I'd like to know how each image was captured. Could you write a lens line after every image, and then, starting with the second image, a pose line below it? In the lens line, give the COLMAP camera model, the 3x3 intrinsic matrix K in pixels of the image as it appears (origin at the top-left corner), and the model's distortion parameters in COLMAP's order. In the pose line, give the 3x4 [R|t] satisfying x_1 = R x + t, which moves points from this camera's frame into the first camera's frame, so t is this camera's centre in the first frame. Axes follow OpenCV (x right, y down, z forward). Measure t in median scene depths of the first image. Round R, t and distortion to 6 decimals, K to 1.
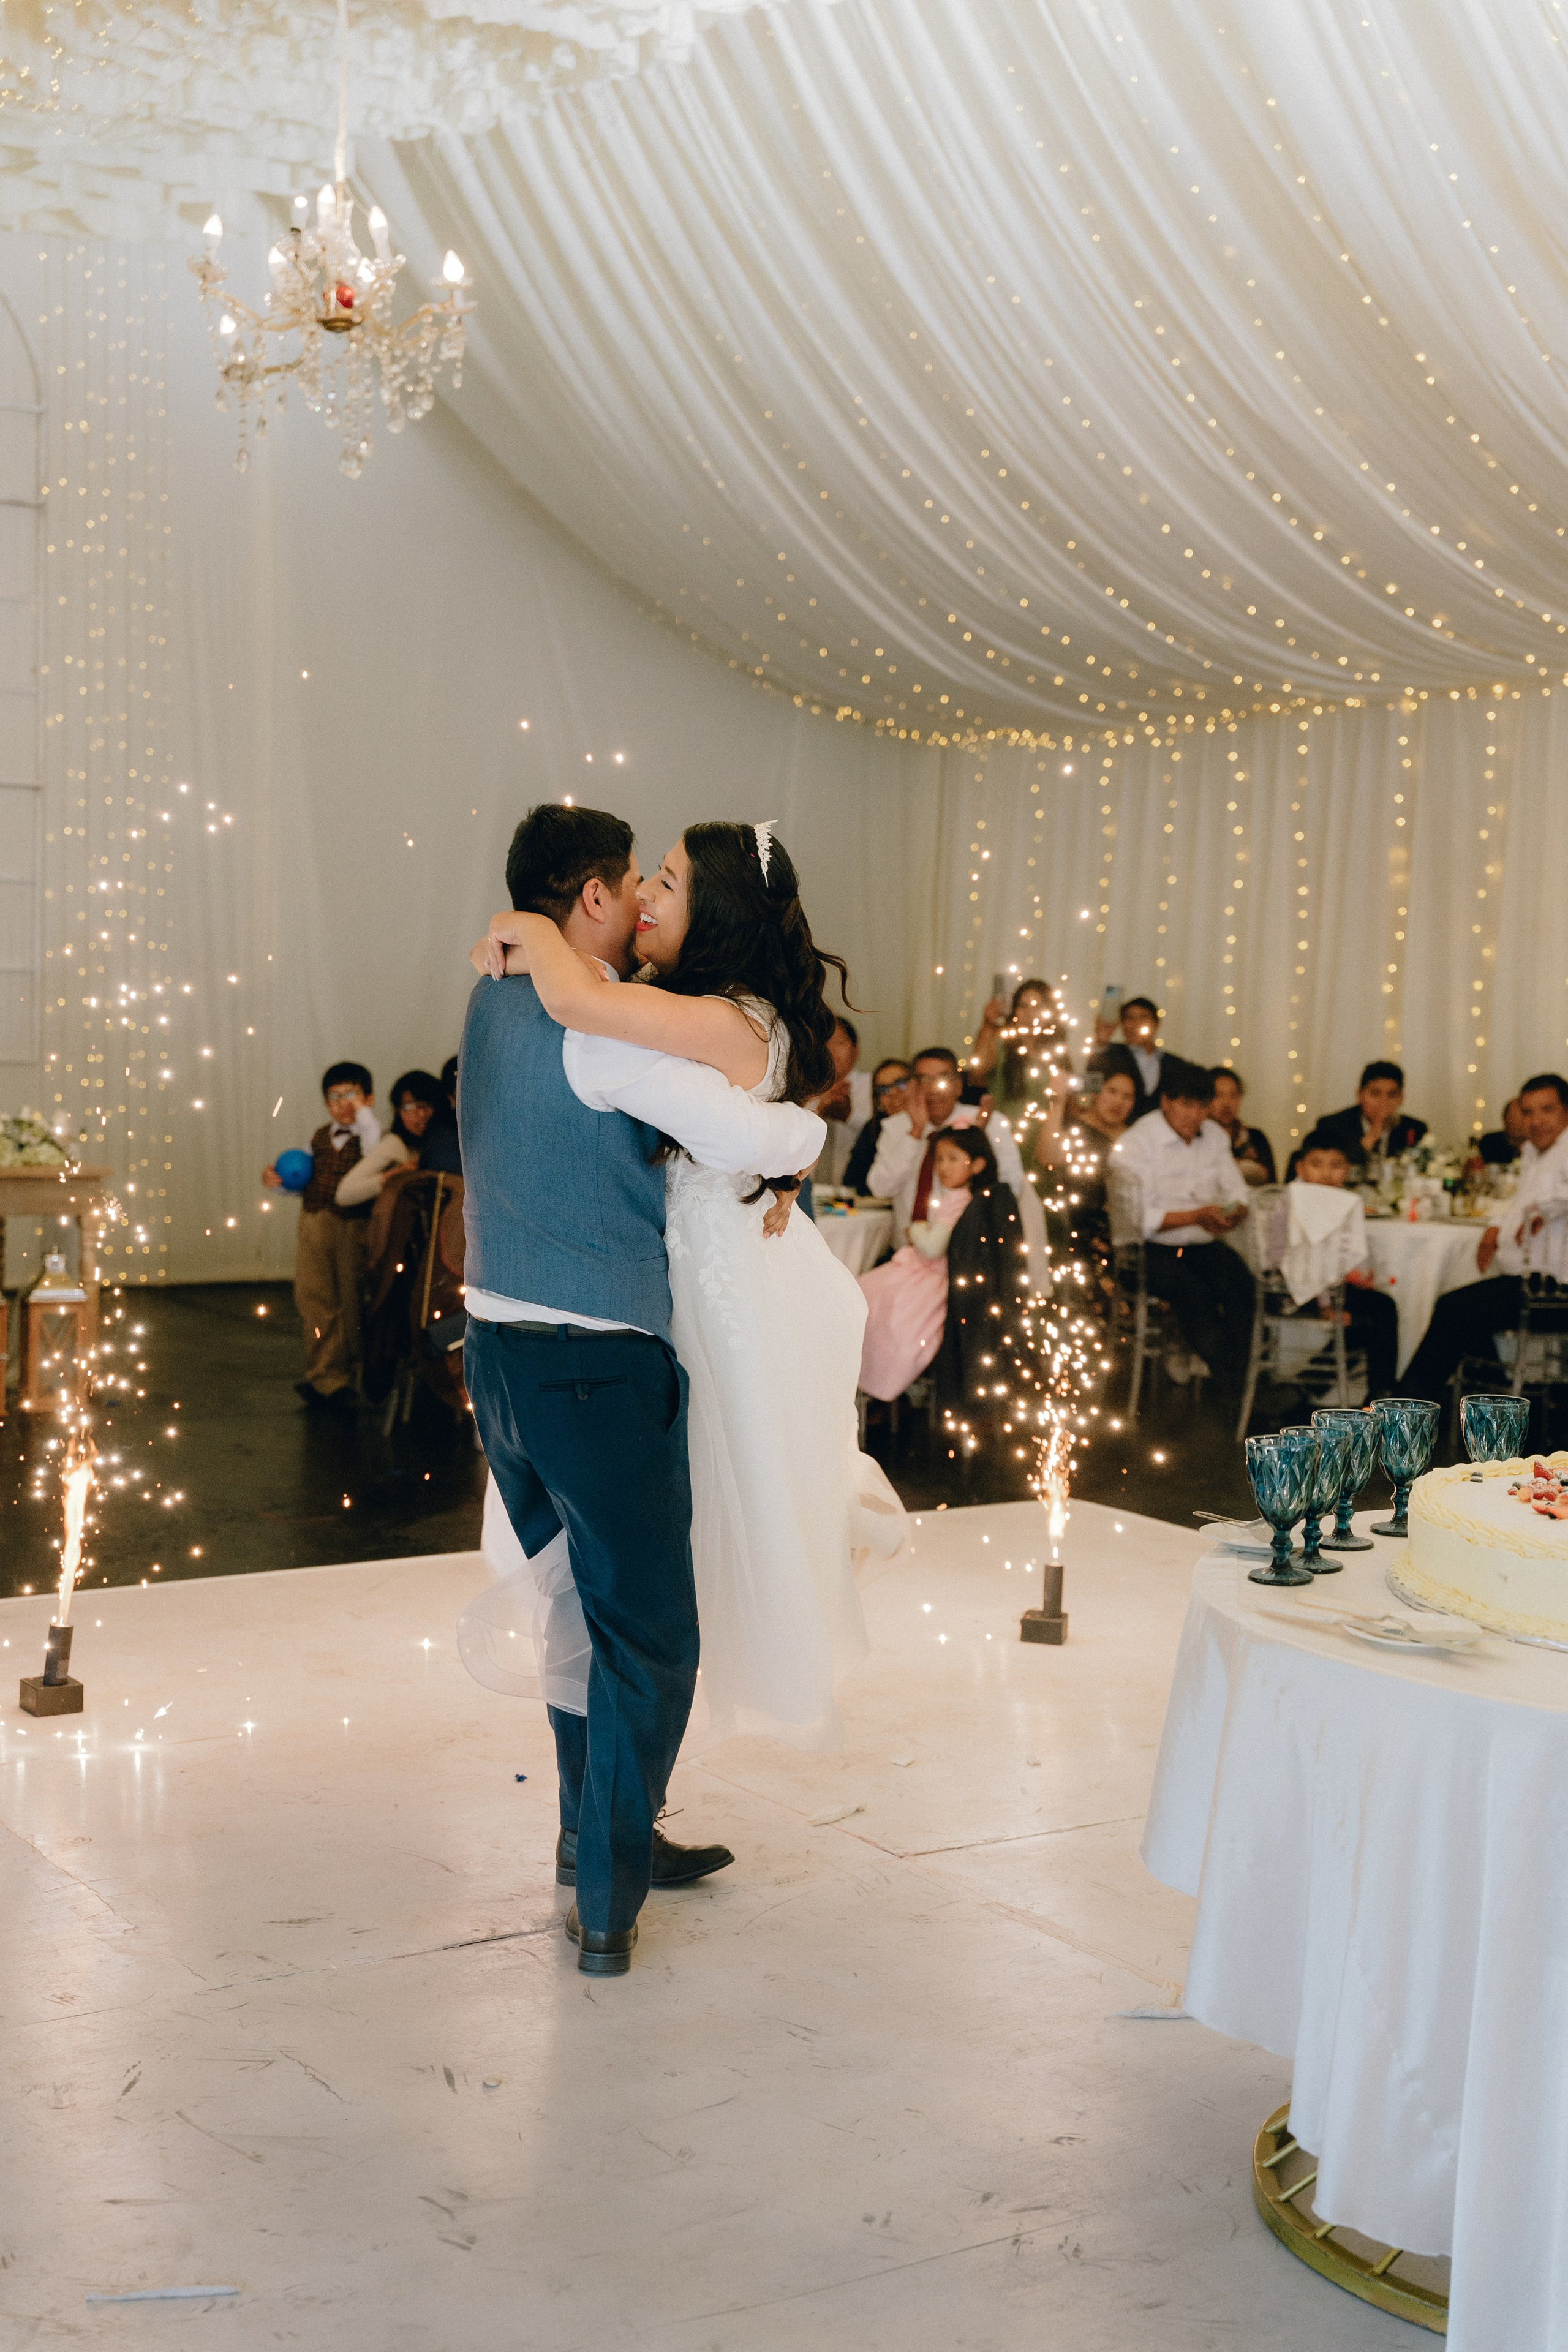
lens RADIAL K [[3015.1, 0, 785.6], [0, 3015.1, 1195.5], [0, 0, 1]] dist [0.037790, 0.000000]
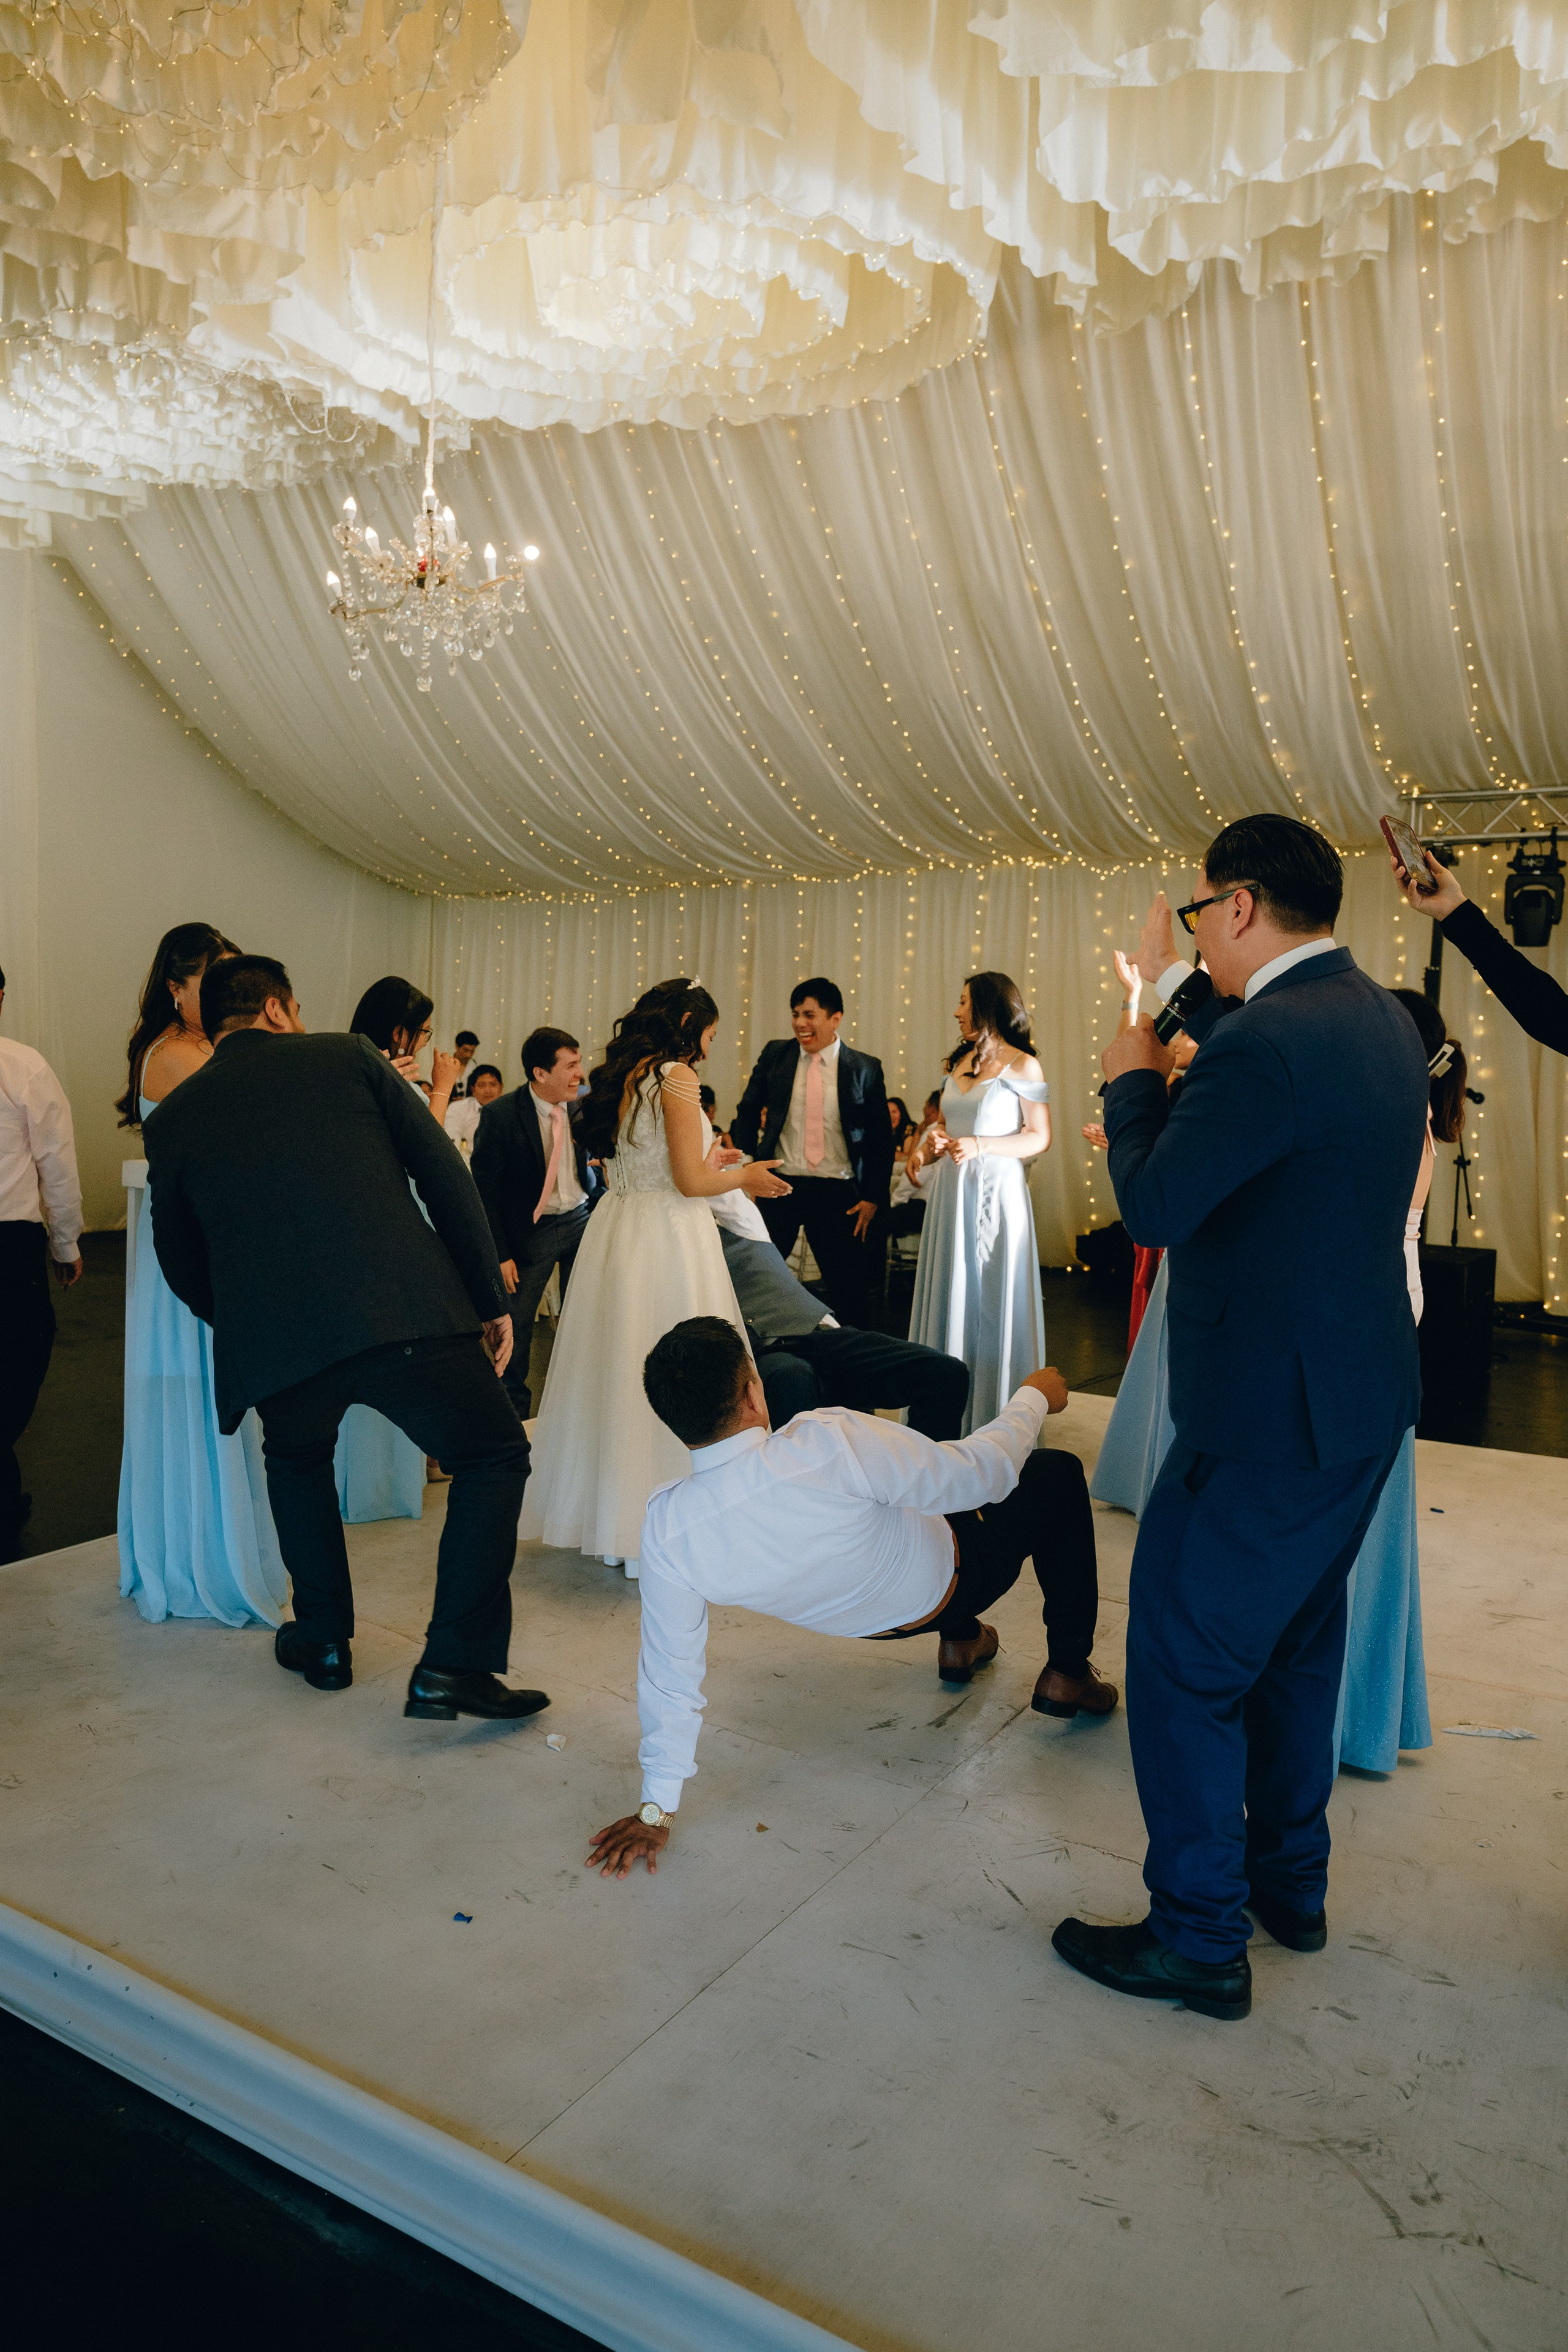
lens RADIAL K [[1592.9, 0, 779.3], [0, 1592.9, 1162.1], [0, 0, 1]] dist [-0.021664, 0.013746]
pose [[0.912374, -0.030901, 0.408190, -0.191203], [0.029321, 0.999519, 0.010127, -0.007936], [-0.408306, 0.002729, 0.912841, 0.145183]]
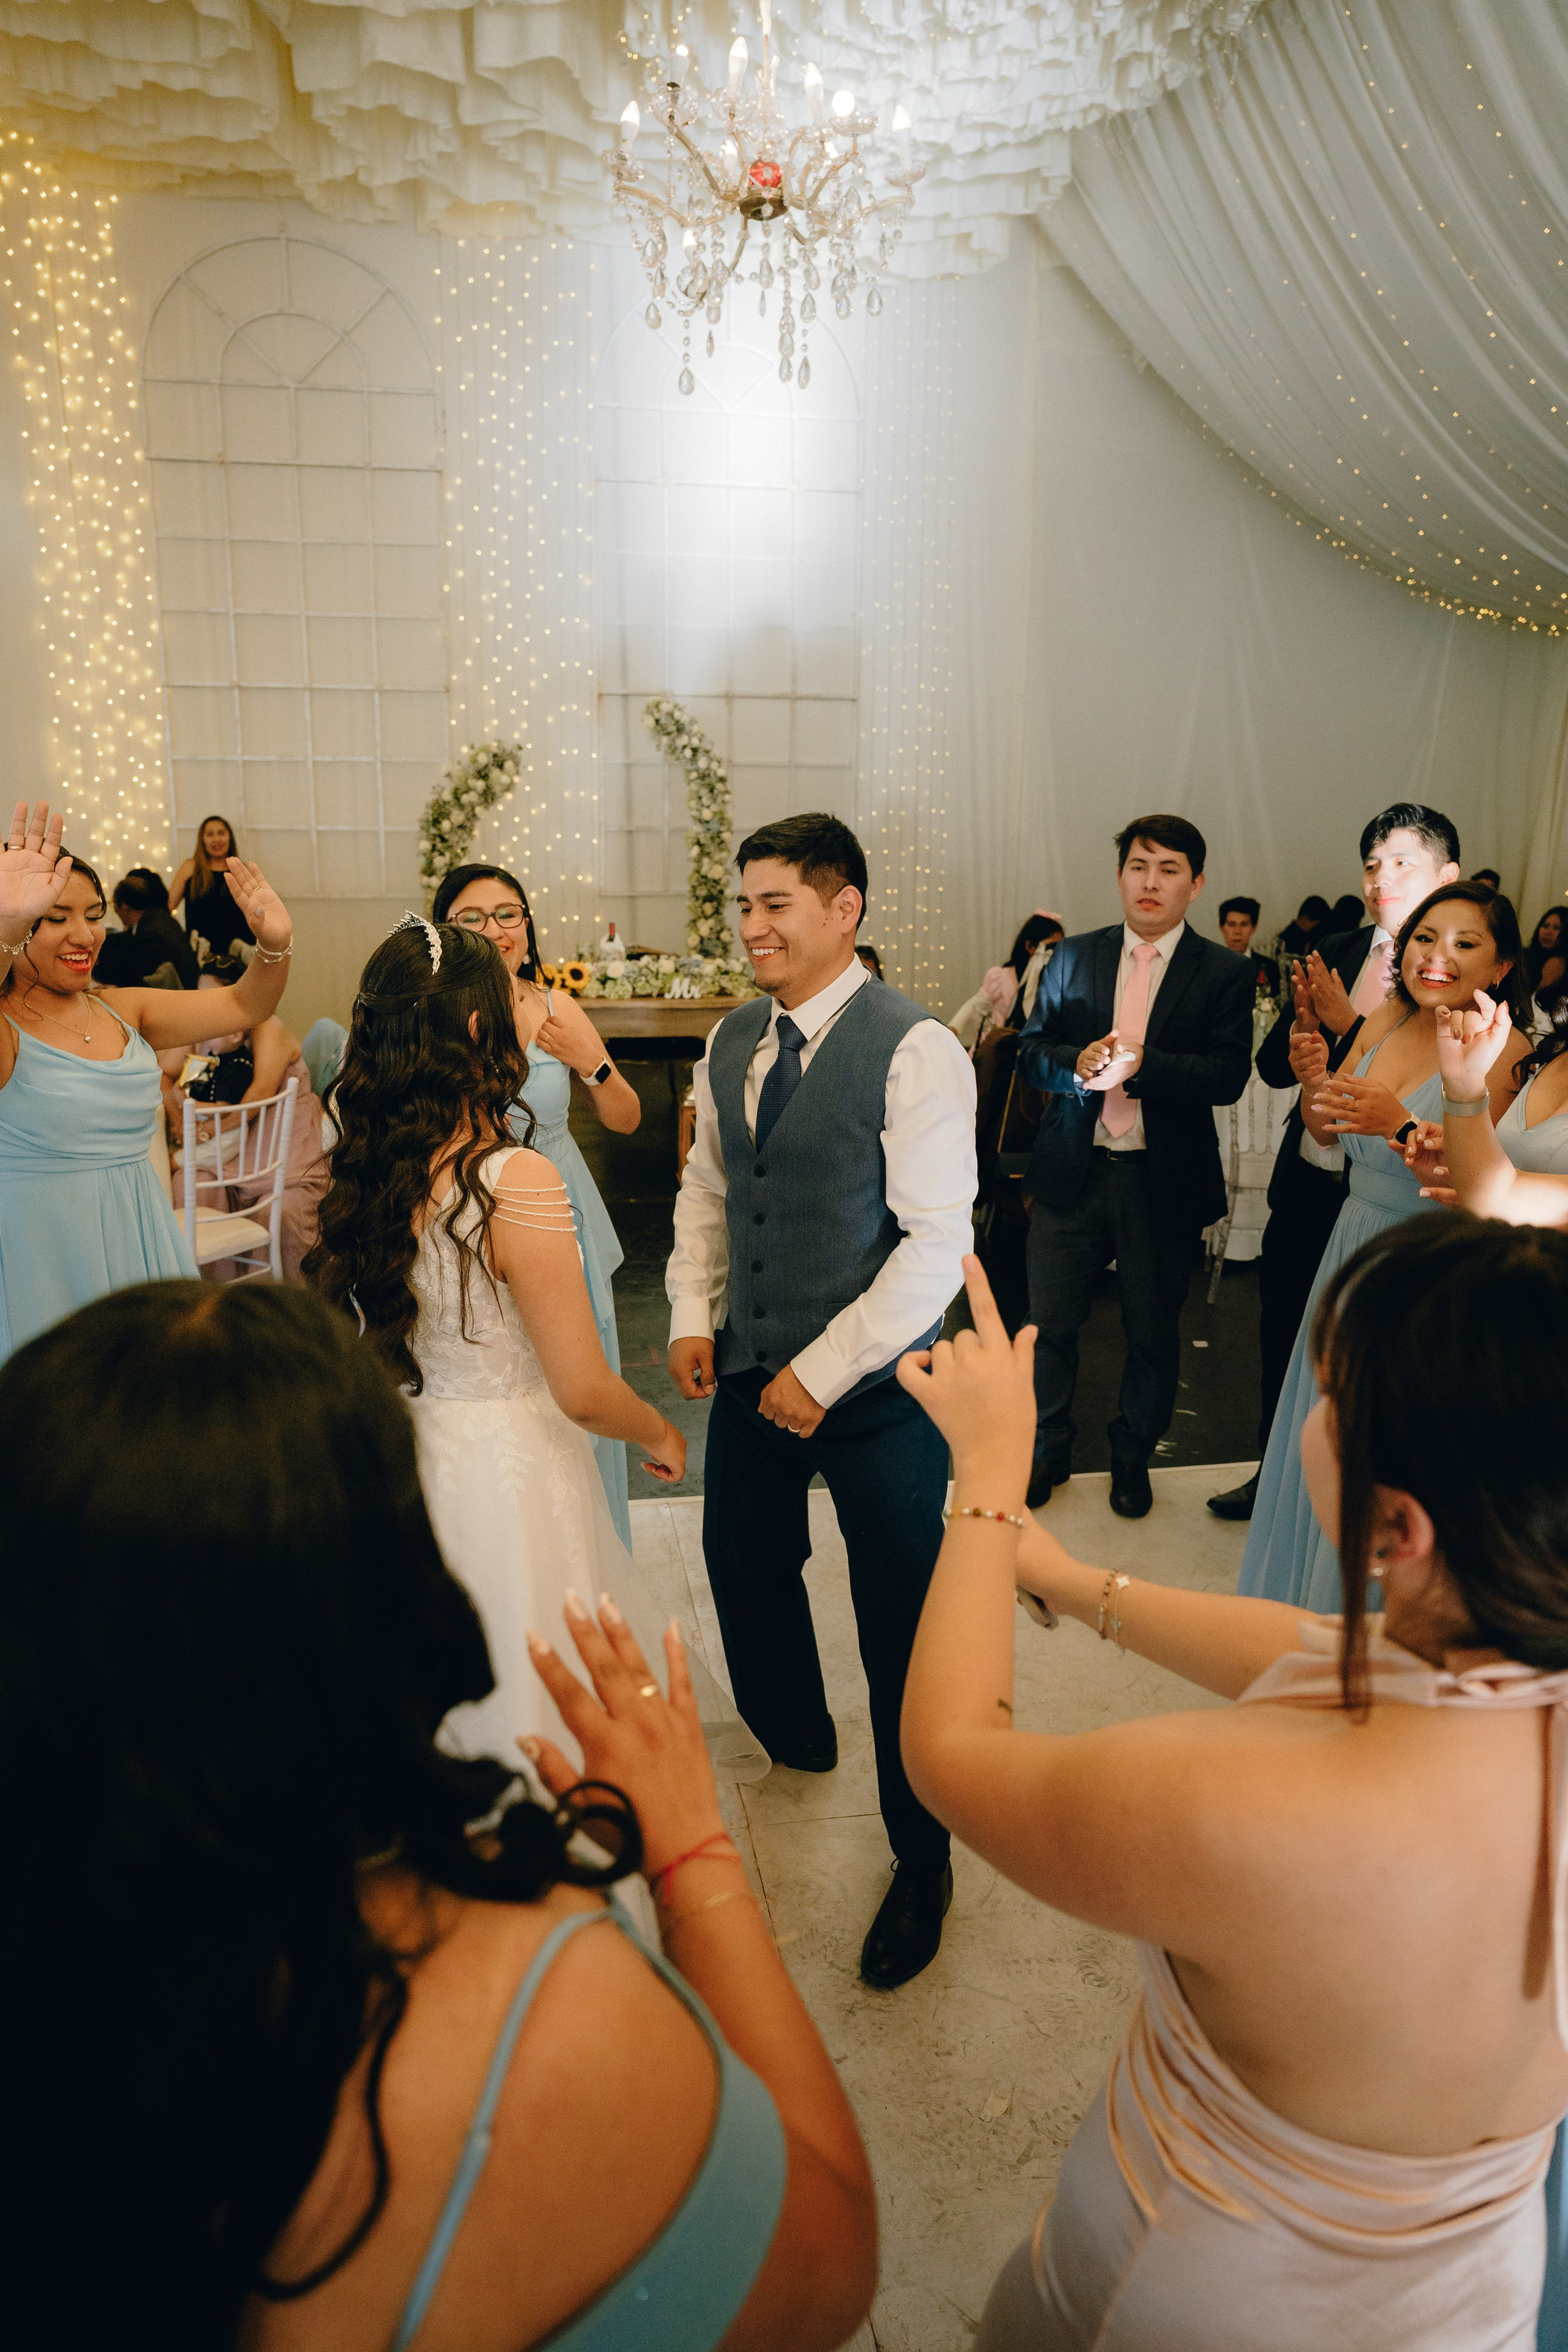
lens RADIAL K [[1592.9, 0, 761.0], [0, 1592.9, 1177.7], [0, 0, 1]] dist [-0.021664, 0.013746]
pose [[0.908395, 0.081980, -0.409998, 0.044372], [-0.012926, 0.985628, 0.168437, -0.045066], [0.417913, -0.147708, 0.896399, 0.319566]]
